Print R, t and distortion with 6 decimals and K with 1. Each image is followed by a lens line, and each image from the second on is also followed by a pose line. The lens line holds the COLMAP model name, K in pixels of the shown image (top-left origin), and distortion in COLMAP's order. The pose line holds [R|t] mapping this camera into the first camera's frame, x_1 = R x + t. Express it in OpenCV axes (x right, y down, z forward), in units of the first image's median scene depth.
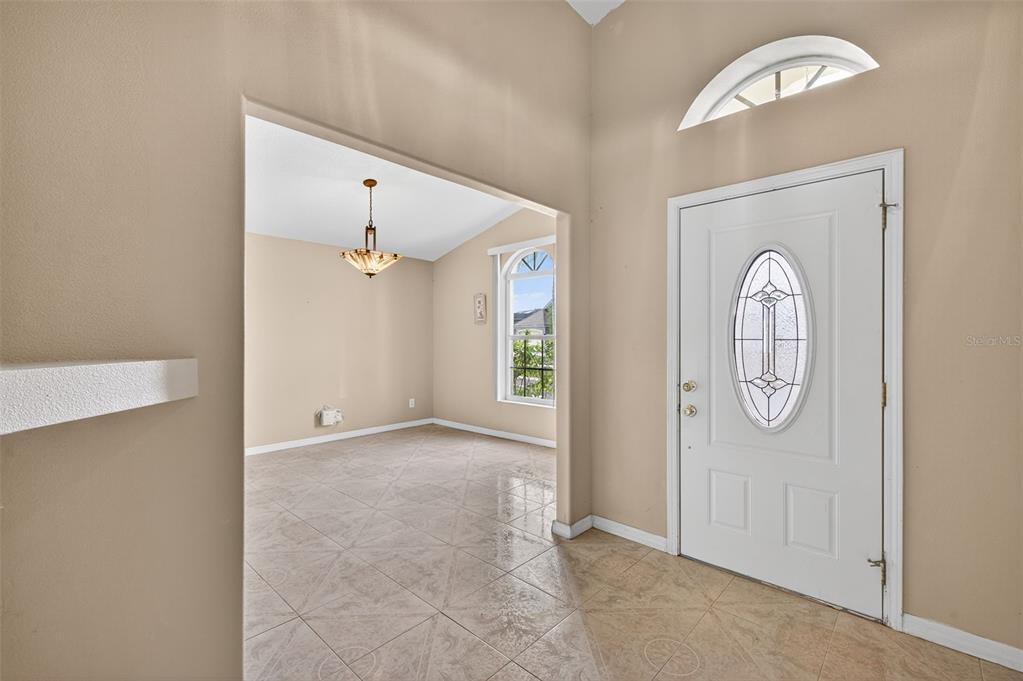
lens RADIAL K [[443.0, 0, 508.7], [0, 443.0, 339.0], [0, 0, 1]] dist [-0.002621, -0.000222]
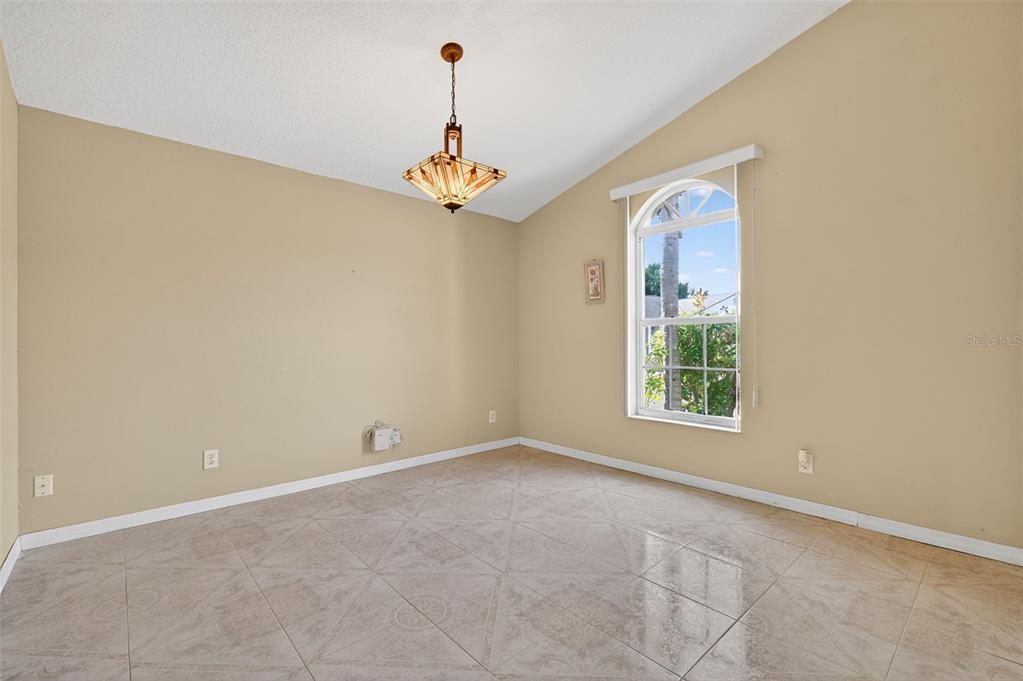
lens RADIAL K [[443.0, 0, 508.8], [0, 443.0, 339.4], [0, 0, 1]] dist [-0.002621, -0.000222]
pose [[0.995318, -0.004571, -0.096543, -0.142627], [0.003974, 0.999972, -0.006375, 0.027355], [0.096570, 0.005962, 0.995308, 0.329738]]
